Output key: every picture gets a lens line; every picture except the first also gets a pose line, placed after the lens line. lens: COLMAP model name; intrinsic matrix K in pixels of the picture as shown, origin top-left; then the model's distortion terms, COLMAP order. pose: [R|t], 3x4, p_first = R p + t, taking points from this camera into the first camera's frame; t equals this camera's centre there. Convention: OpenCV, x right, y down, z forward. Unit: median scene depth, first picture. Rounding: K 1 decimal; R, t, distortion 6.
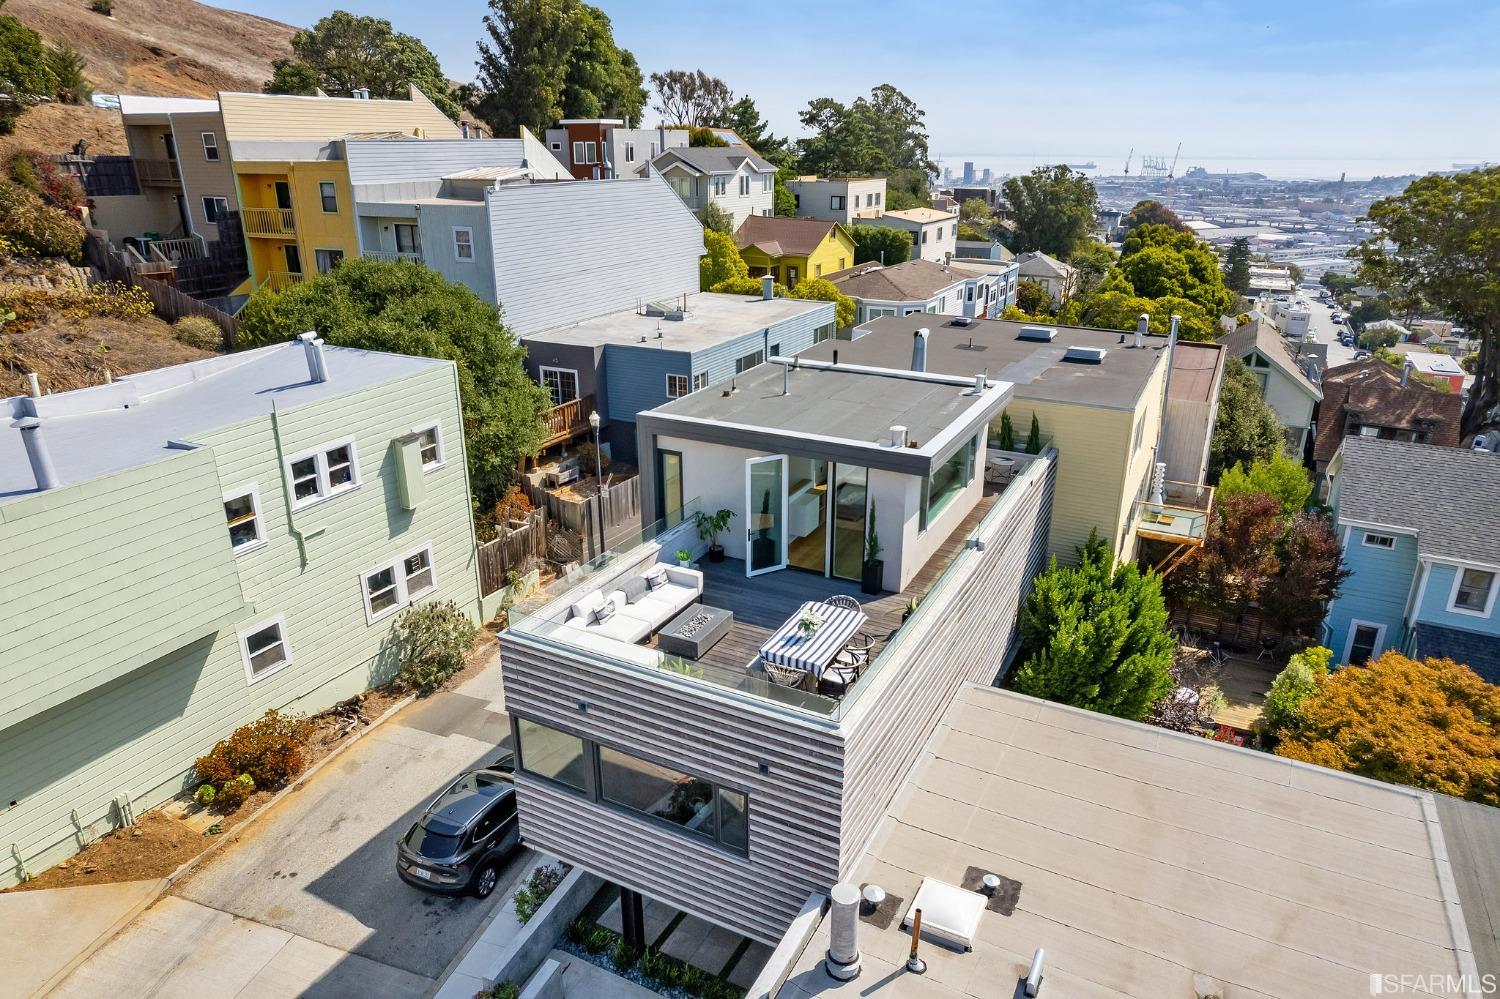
lens RADIAL K [[965.9, 0, 758.6], [0, 965.9, 499.8], [0, 0, 1]] dist [-0.085876, 0.080715]
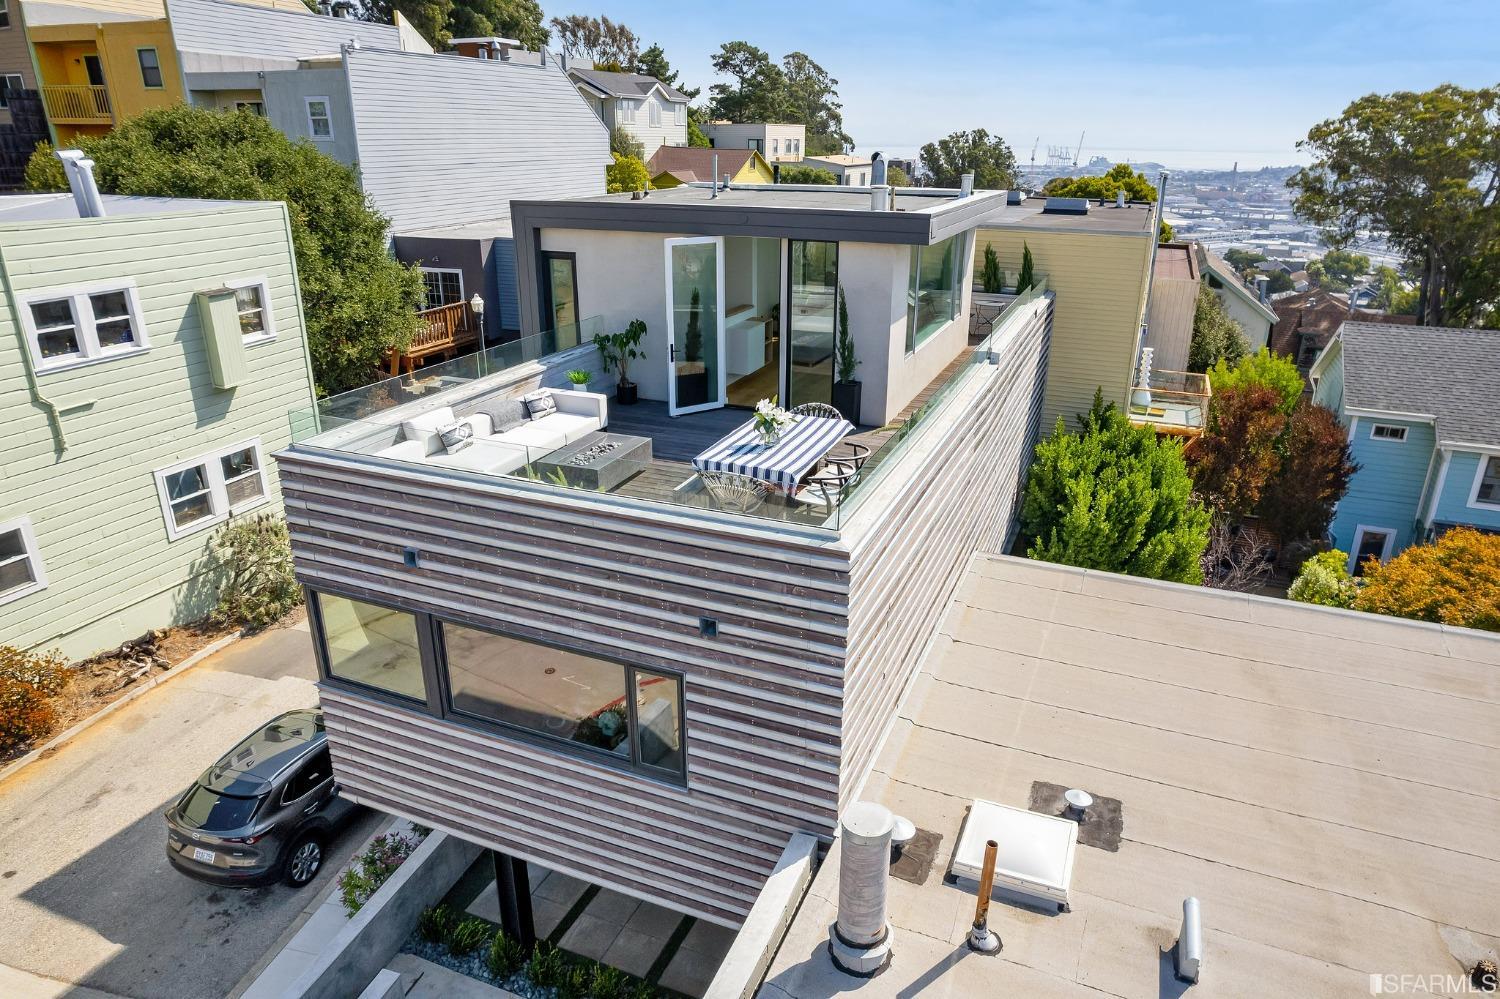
lens RADIAL K [[965.9, 0, 758.6], [0, 965.9, 499.8], [0, 0, 1]] dist [-0.085876, 0.080715]
pose [[0.996147, -0.027093, 0.083405, -0.006720], [0.026477, 0.999613, 0.008482, 0.114818], [-0.083602, -0.006241, 0.996480, 0.235144]]
